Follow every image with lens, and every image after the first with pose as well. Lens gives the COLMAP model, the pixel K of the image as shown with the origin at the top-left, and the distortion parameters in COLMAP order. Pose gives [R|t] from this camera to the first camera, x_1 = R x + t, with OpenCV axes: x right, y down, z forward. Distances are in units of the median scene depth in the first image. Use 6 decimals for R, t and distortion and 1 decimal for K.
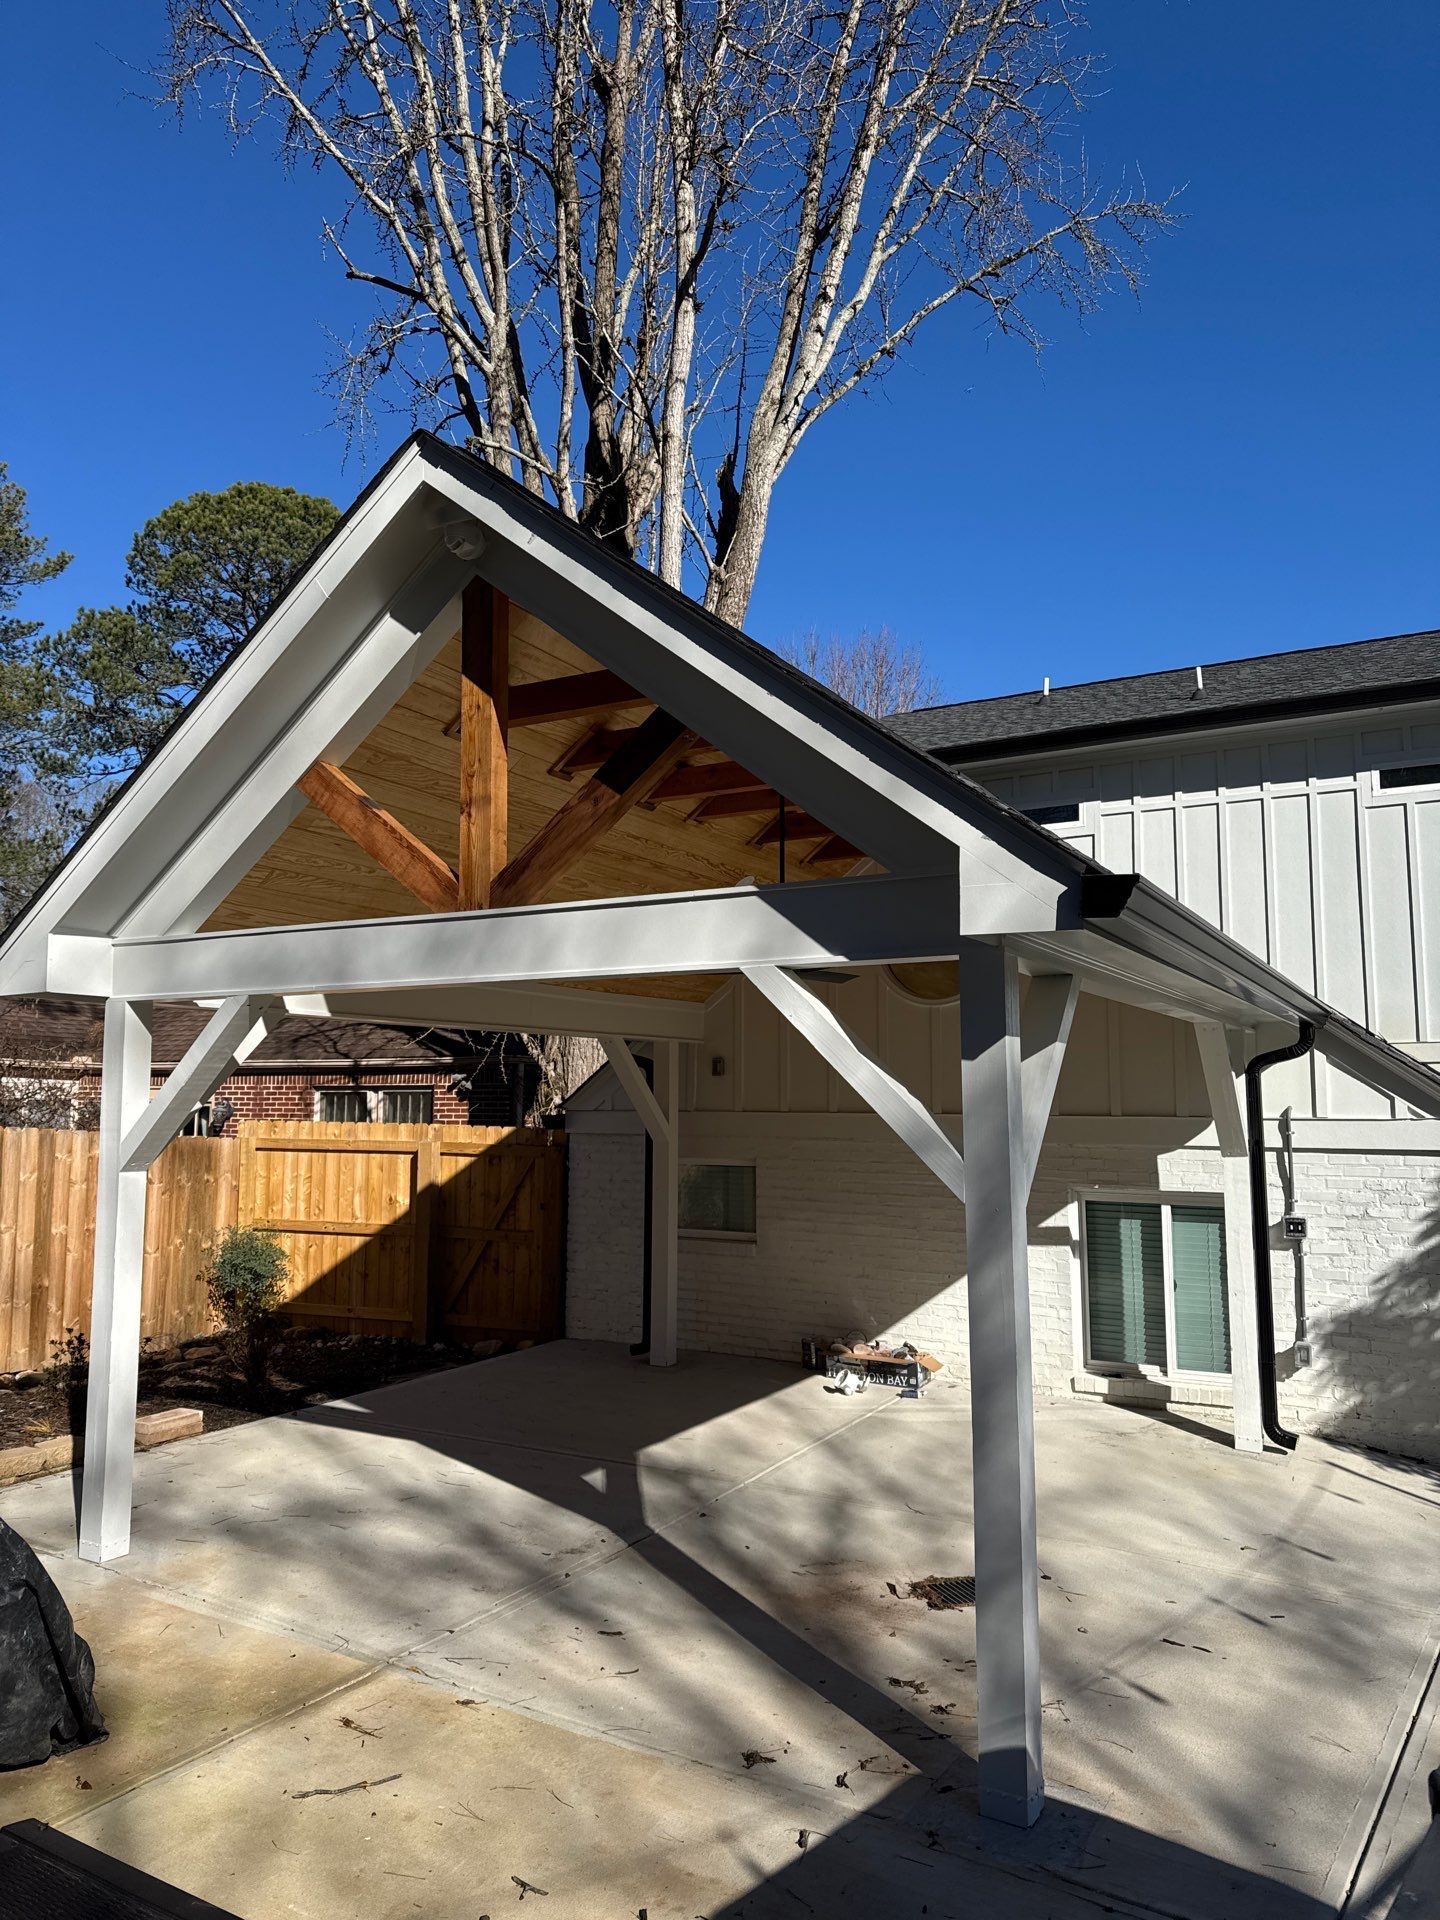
lens RADIAL K [[1335.7, 0, 707.7], [0, 1335.7, 961.5], [0, 0, 1]] dist [0.057371, -0.067490]
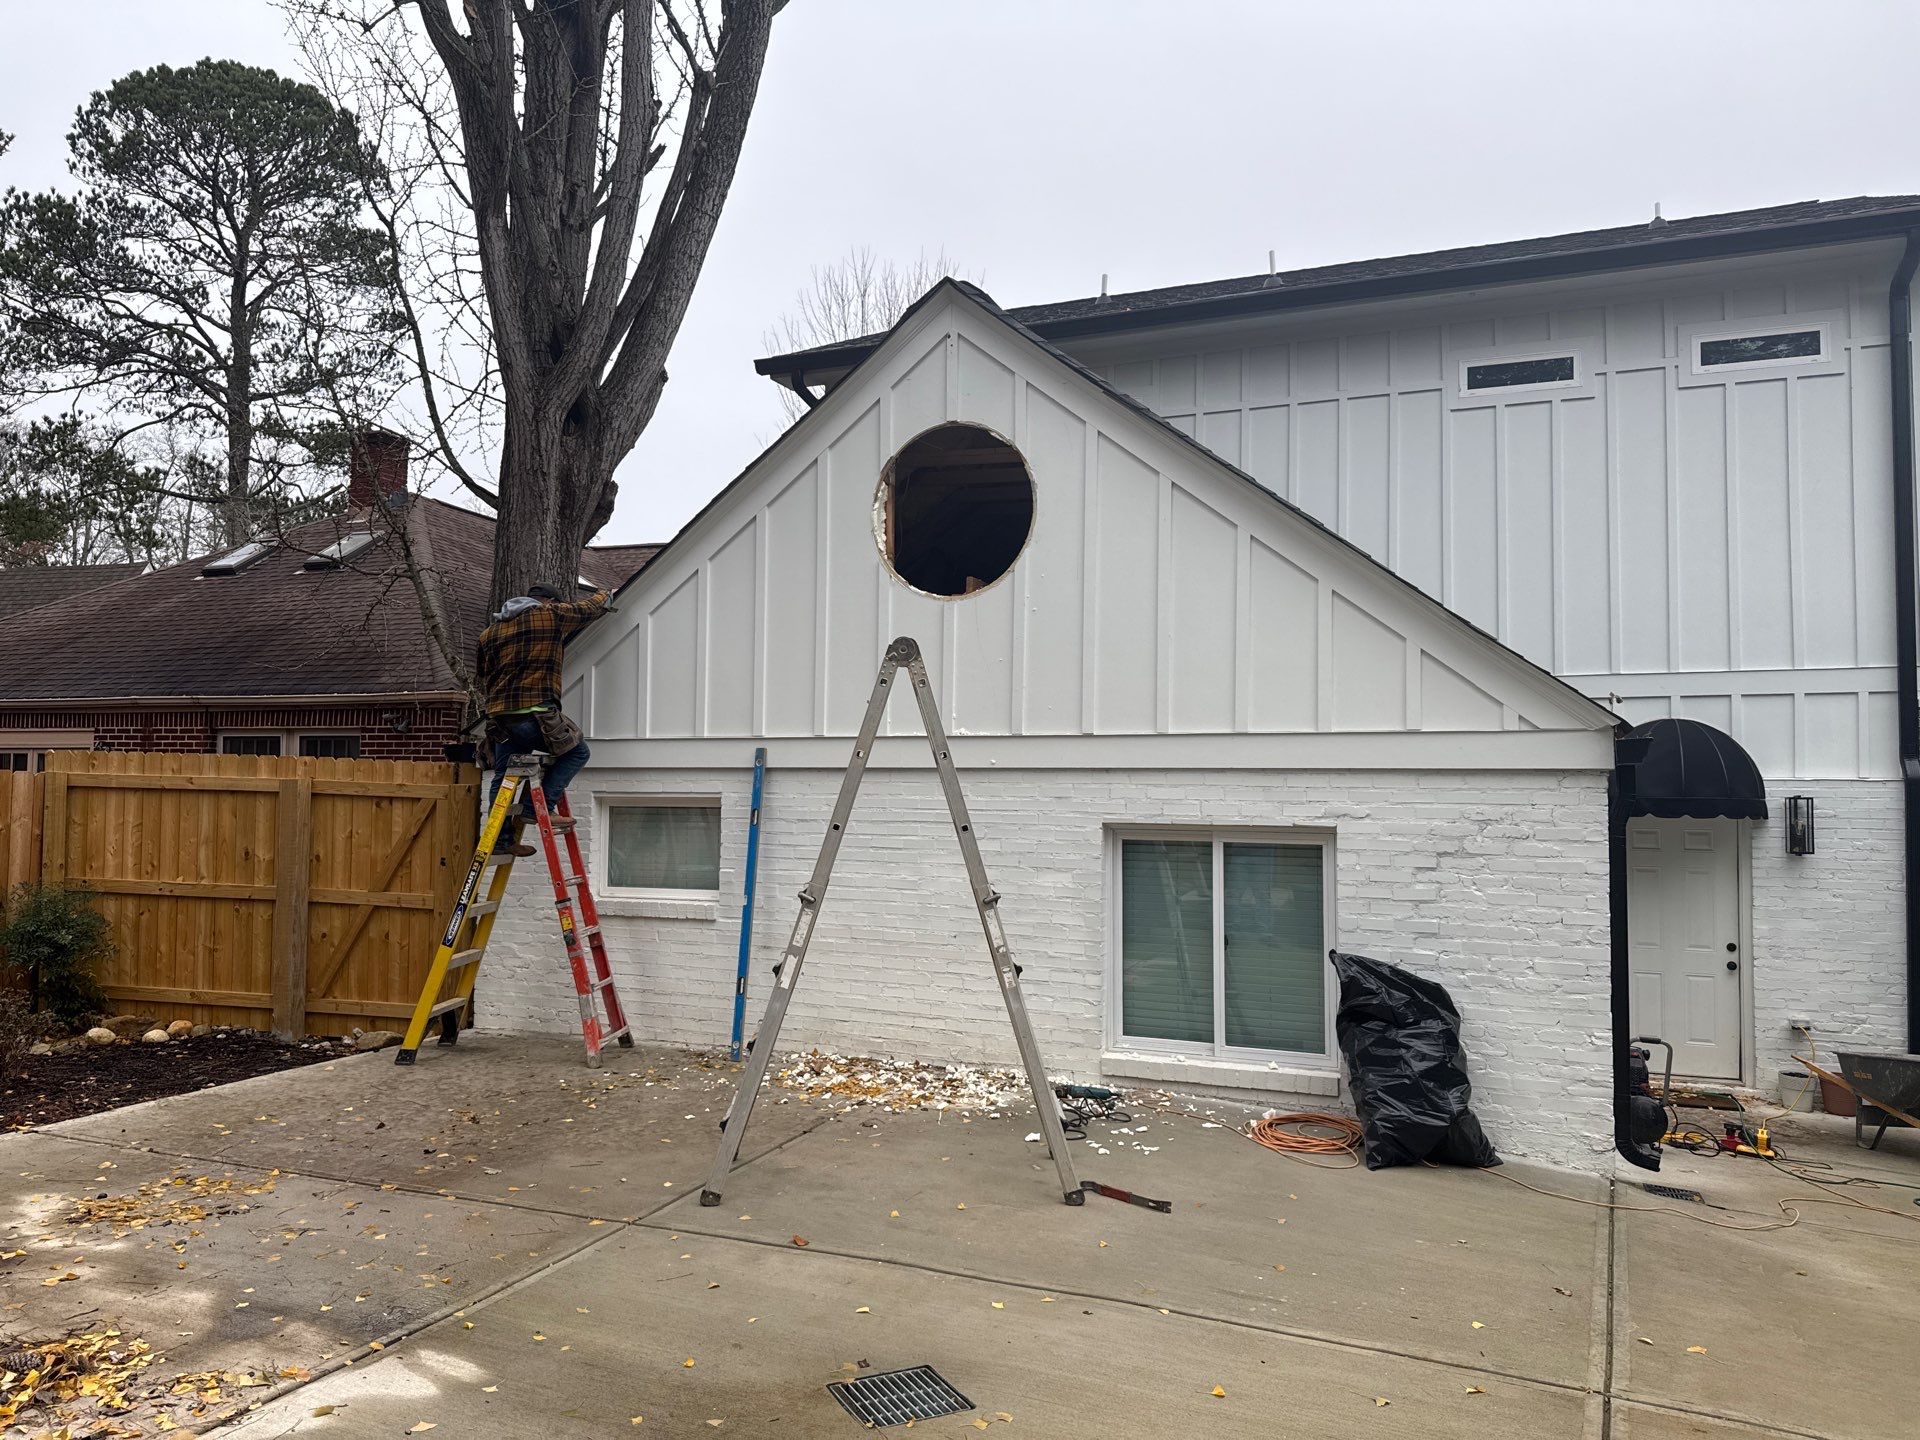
lens RADIAL K [[1349.3, 0, 960.8], [0, 1349.3, 723.9], [0, 0, 1]] dist [0.029591, -0.036506]
pose [[0.990141, 0.014162, 0.139355, 0.079067], [-0.021645, 0.998395, 0.052329, 0.073681], [-0.138390, -0.054830, 0.988859, 0.243819]]
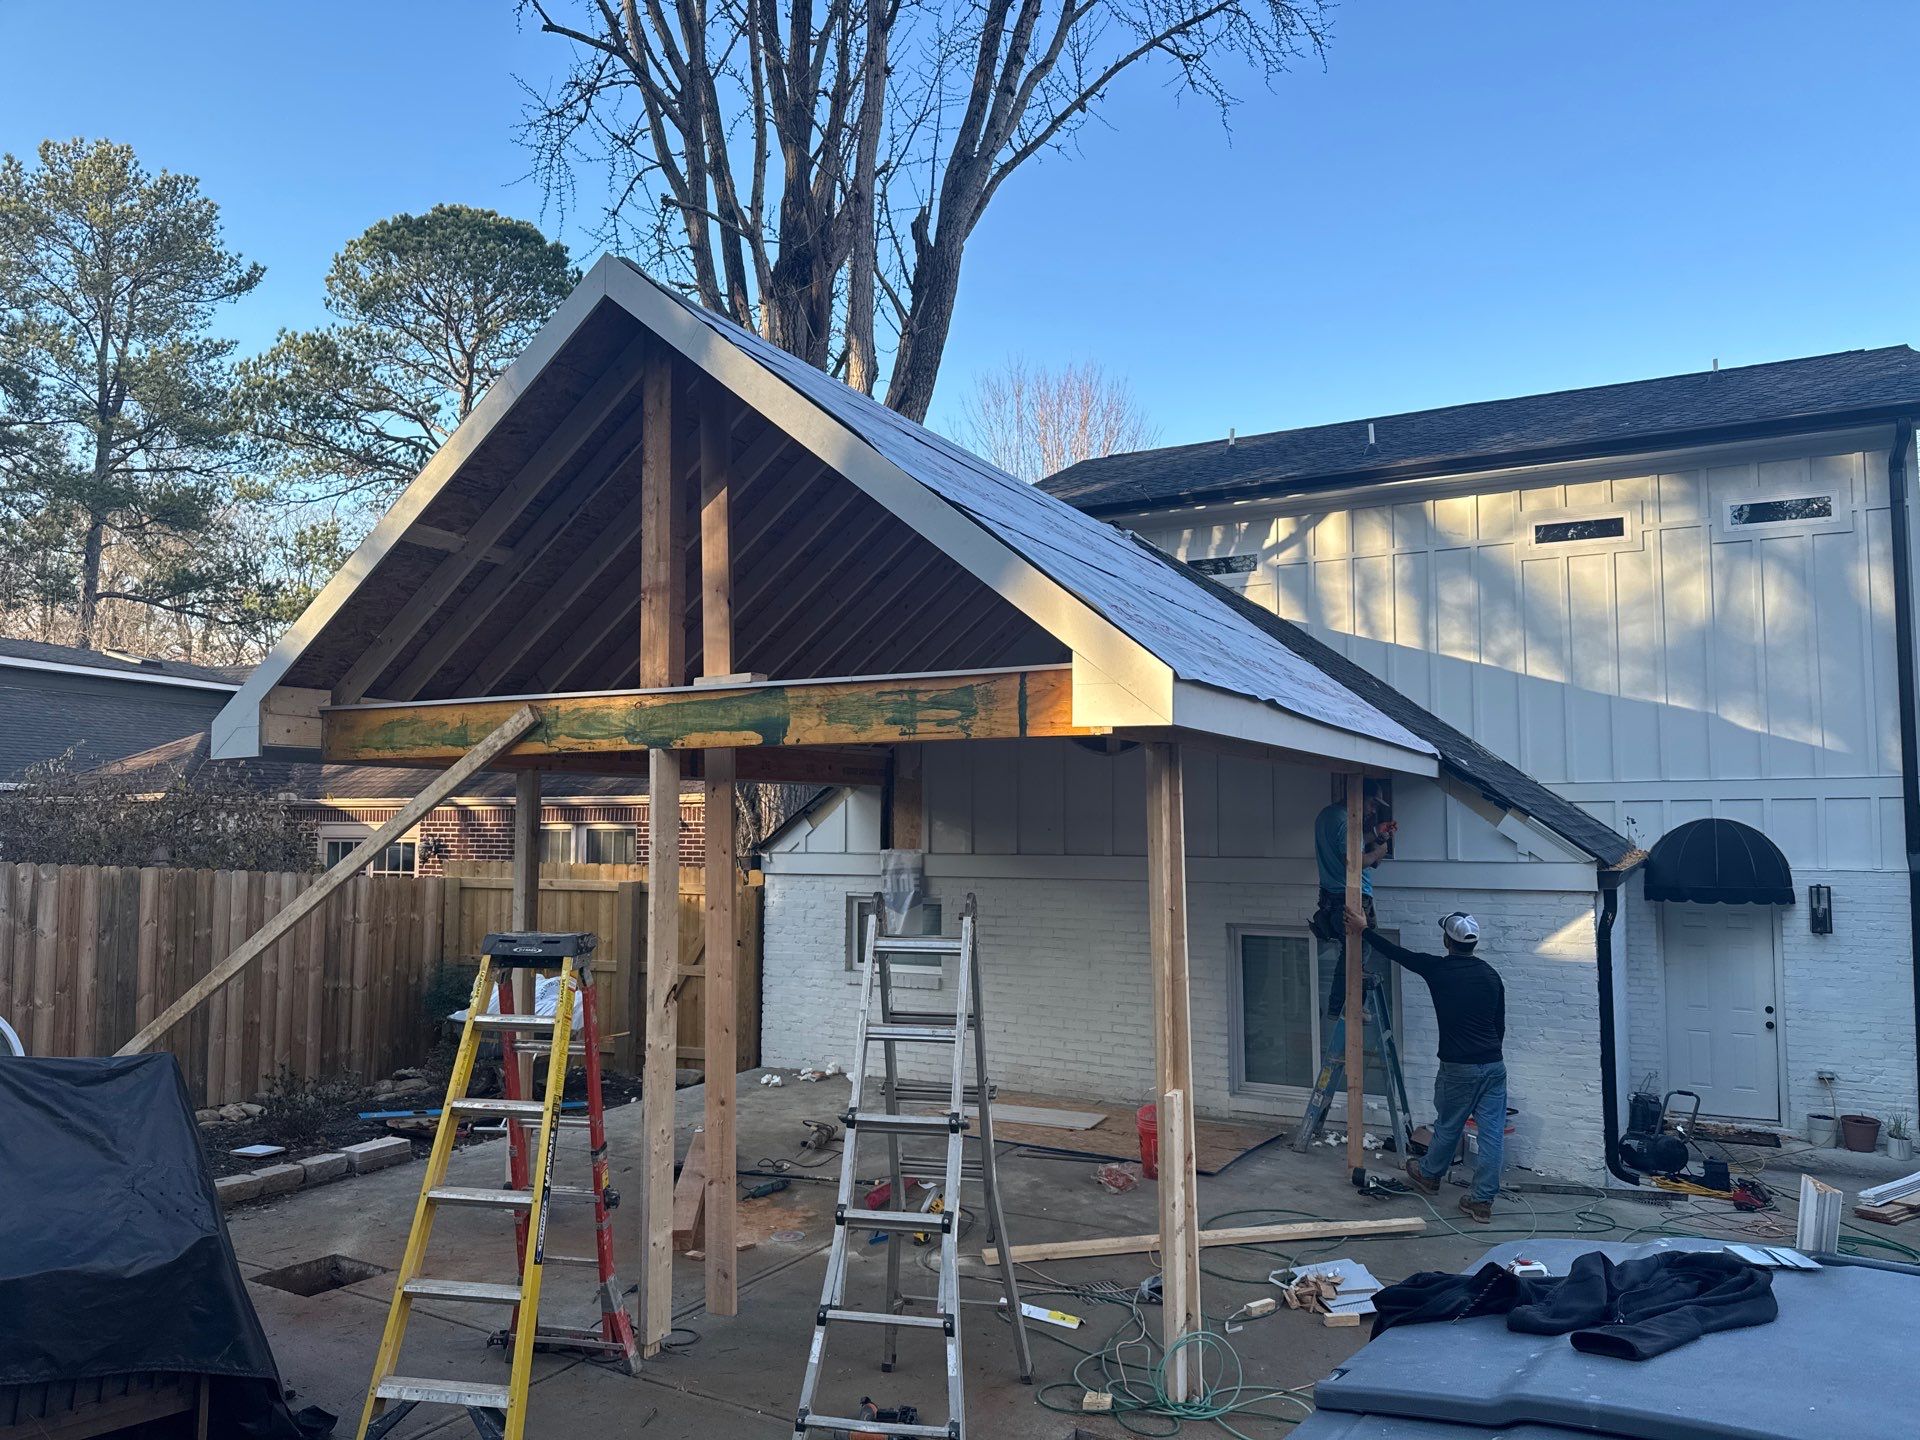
lens RADIAL K [[1335.7, 0, 974.8], [0, 1335.7, 728.4], [0, 0, 1]] dist [0.057371, -0.067490]
pose [[0.999284, 0.000059, 0.037839, 0.027917], [-0.001277, 0.999481, 0.032183, -0.024337], [-0.037817, -0.032208, 0.998765, -0.065267]]
